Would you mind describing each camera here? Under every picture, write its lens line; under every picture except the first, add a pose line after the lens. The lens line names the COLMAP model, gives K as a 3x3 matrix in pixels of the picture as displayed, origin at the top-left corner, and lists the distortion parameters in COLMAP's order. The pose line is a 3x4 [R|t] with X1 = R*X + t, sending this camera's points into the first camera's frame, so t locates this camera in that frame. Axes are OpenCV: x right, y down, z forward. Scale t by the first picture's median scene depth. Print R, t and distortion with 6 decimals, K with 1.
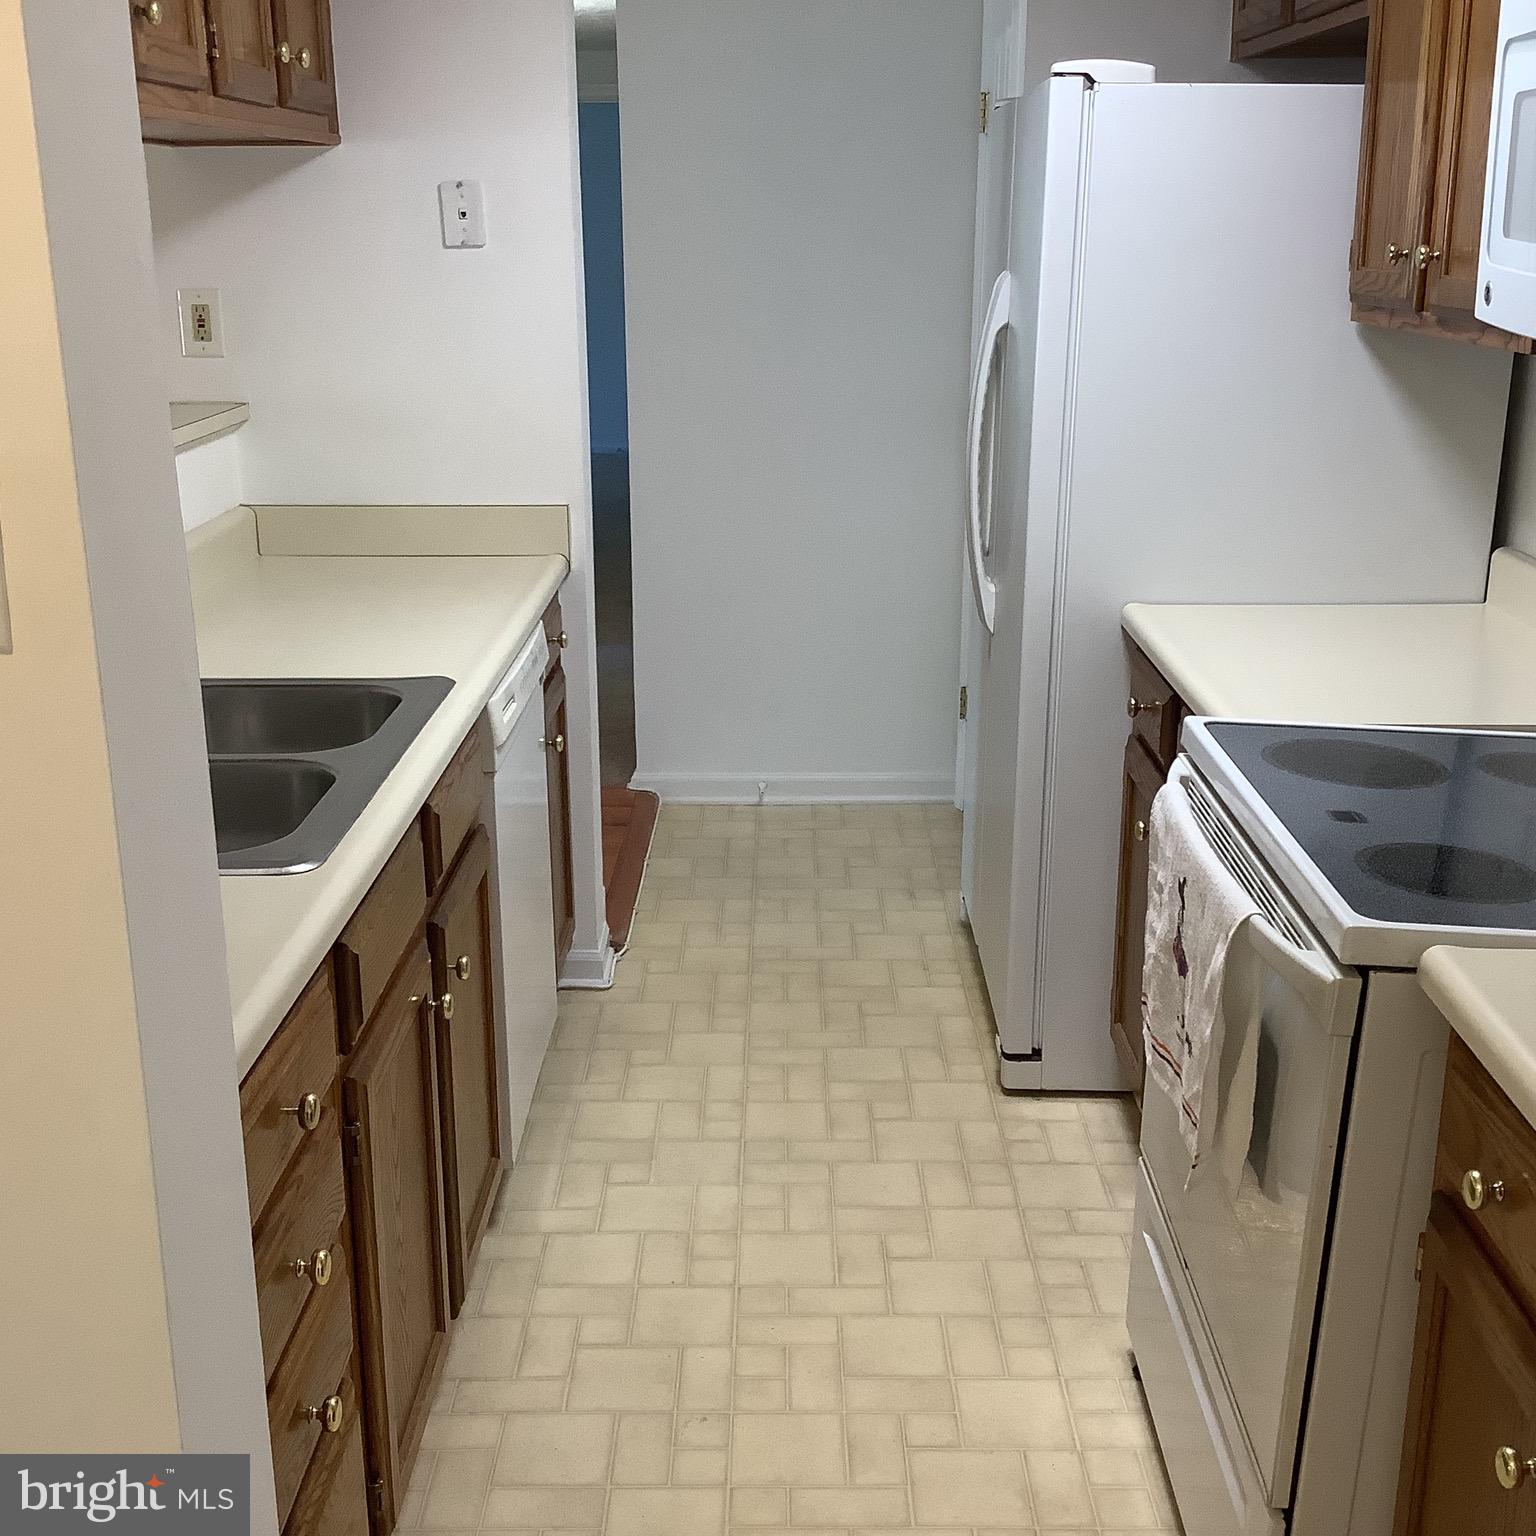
lens RADIAL K [[1852.8, 0, 772.0], [0, 1852.8, 767.4], [0, 0, 1]] dist [0.068574, 0.000000]
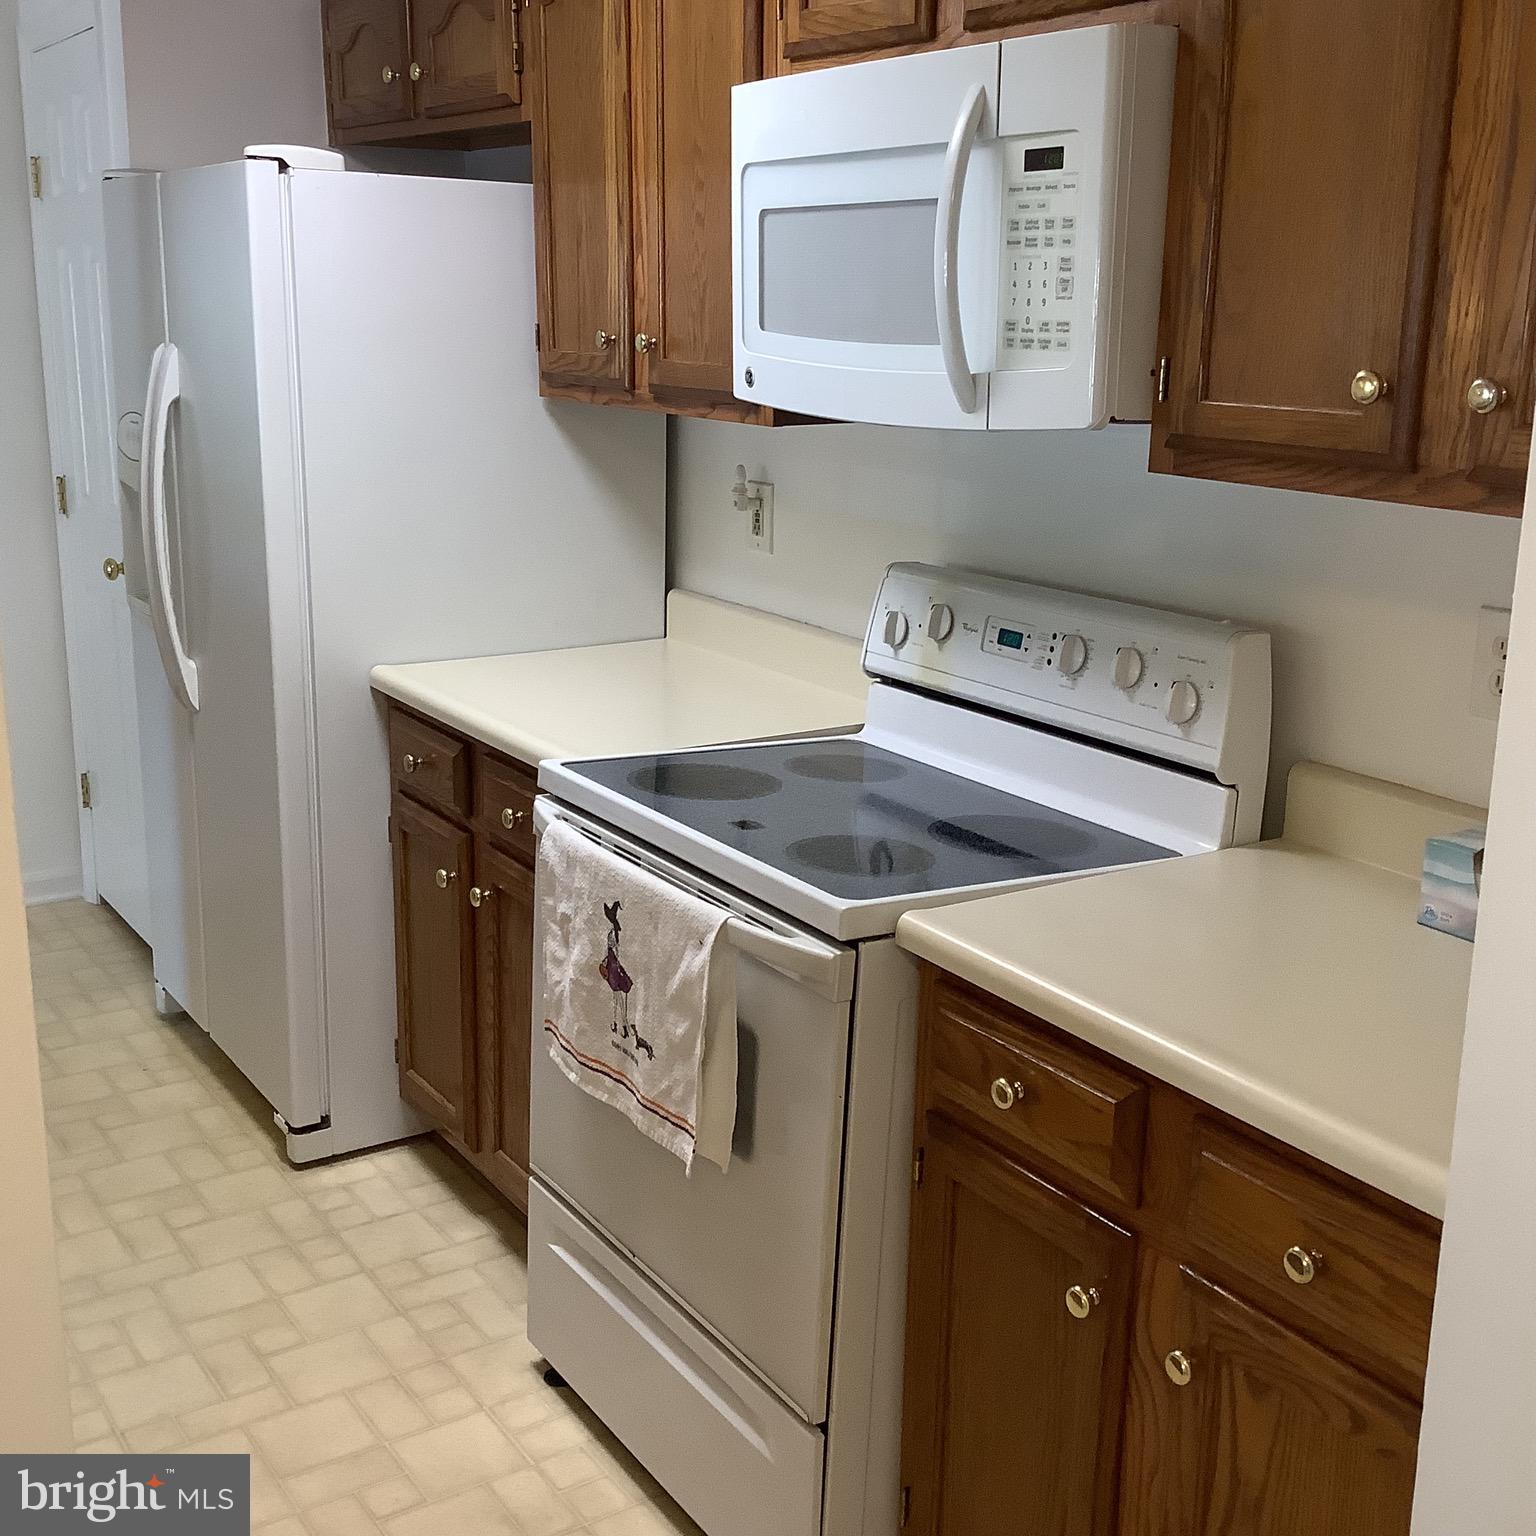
lens RADIAL K [[1852.8, 0, 801.0], [0, 1852.8, 764.0], [0, 0, 1]] dist [0.068574, 0.000000]
pose [[0.827309, -0.124851, 0.547697, -0.220334], [0.141560, 0.989859, 0.011814, -0.015179], [-0.543617, 0.067758, 0.836594, 0.009120]]
